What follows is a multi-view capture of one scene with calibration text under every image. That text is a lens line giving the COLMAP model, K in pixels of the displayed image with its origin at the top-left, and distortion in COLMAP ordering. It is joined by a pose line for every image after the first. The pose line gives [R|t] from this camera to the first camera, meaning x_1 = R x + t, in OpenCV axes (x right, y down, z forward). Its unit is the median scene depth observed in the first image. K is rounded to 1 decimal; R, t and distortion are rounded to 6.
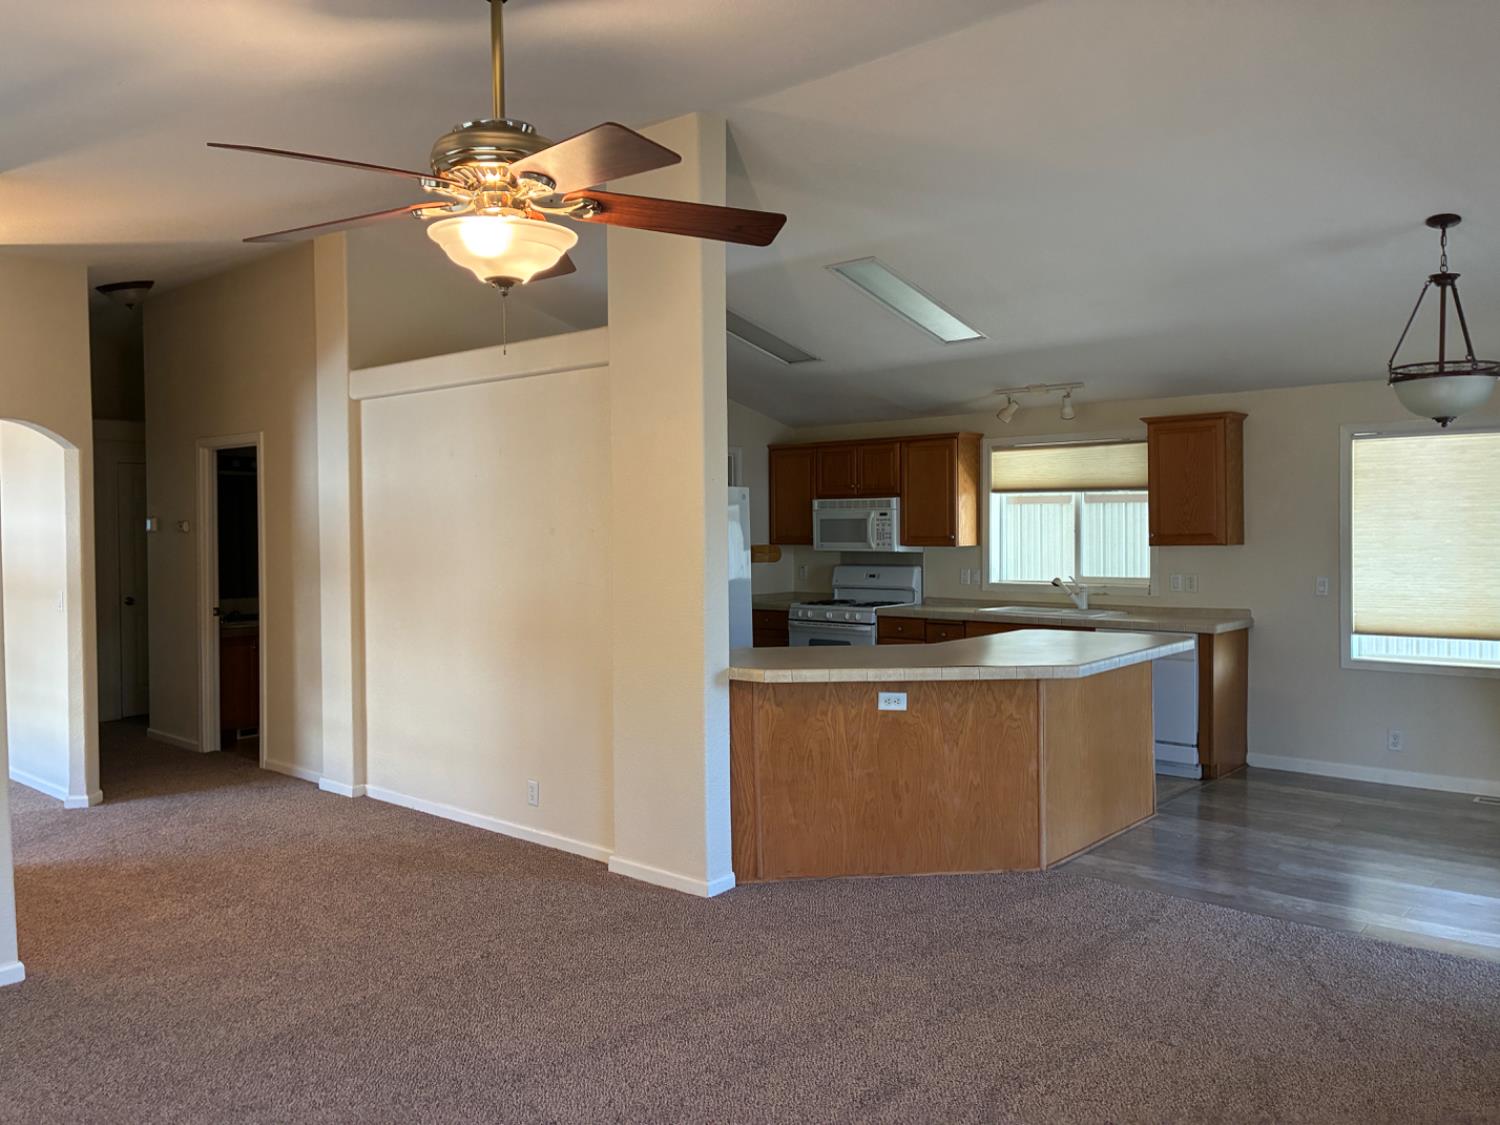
lens RADIAL K [[1138.5, 0, 740.5], [0, 1138.5, 551.7], [0, 0, 1]] dist [0.074419, -0.096494]
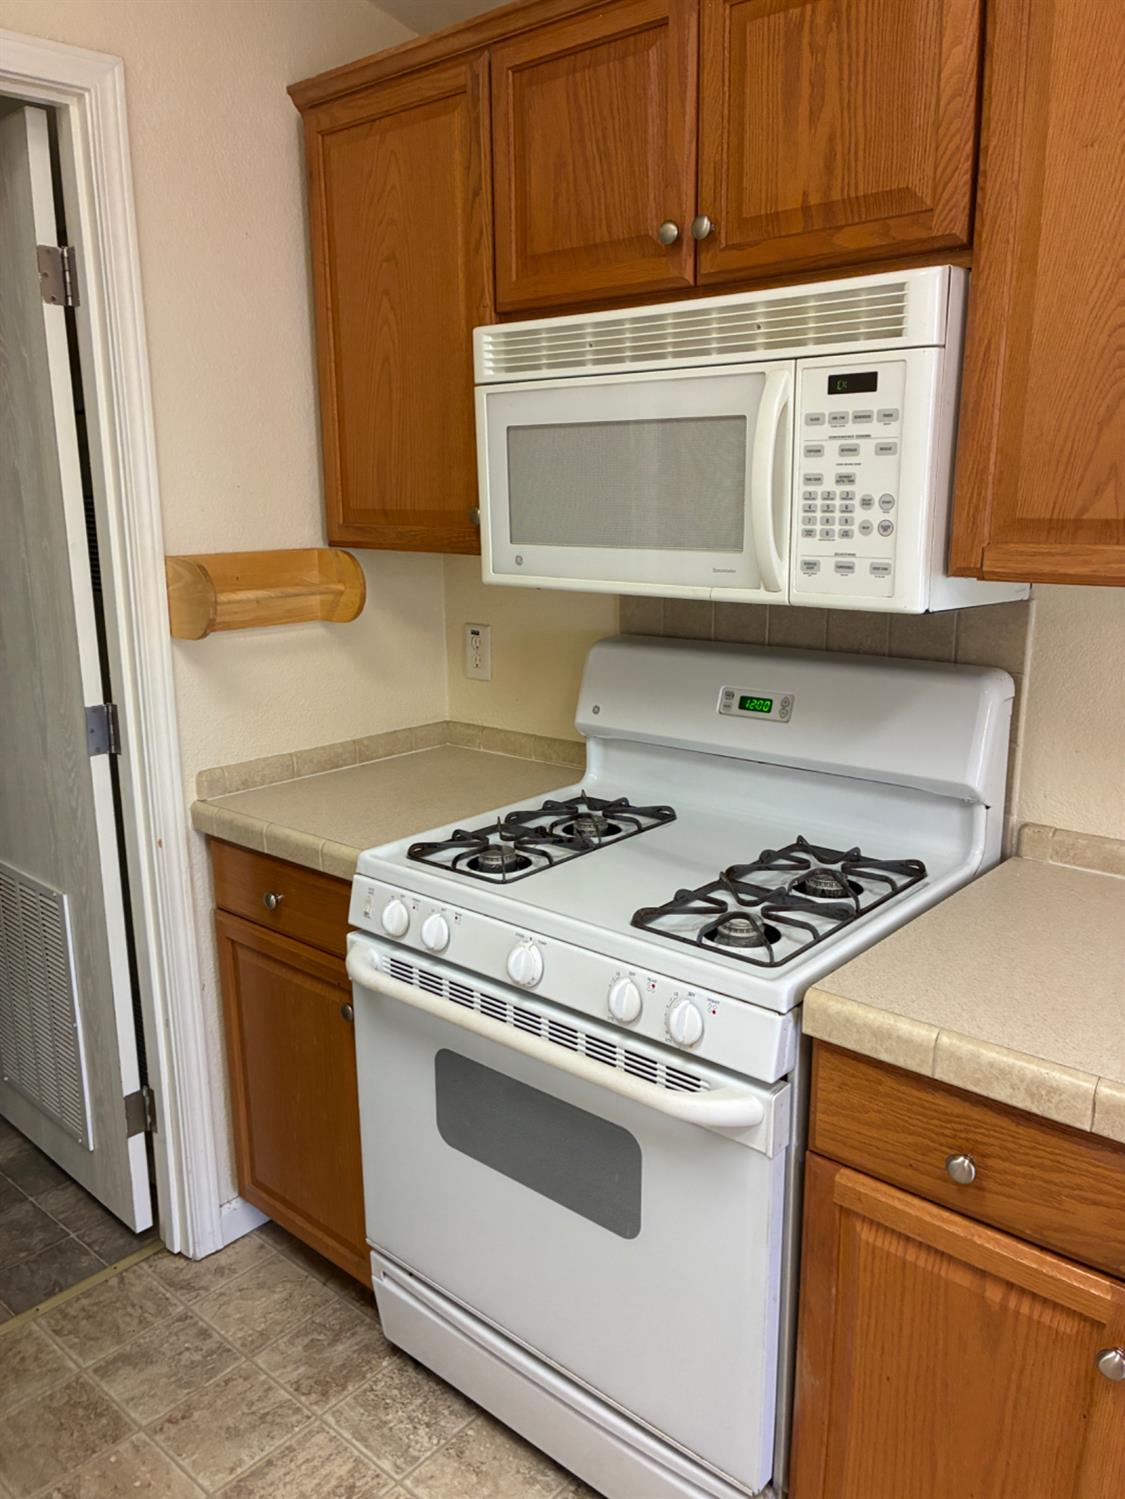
lens RADIAL K [[1137.7, 0, 542.1], [0, 1137.7, 749.0], [0, 0, 1]] dist [0.074419, -0.096494]
pose [[0.999558, 0.008628, -0.028463, 0.085575], [-0.002763, 0.979798, 0.199972, -0.014002], [0.029613, -0.199805, 0.979388, 0.824837]]
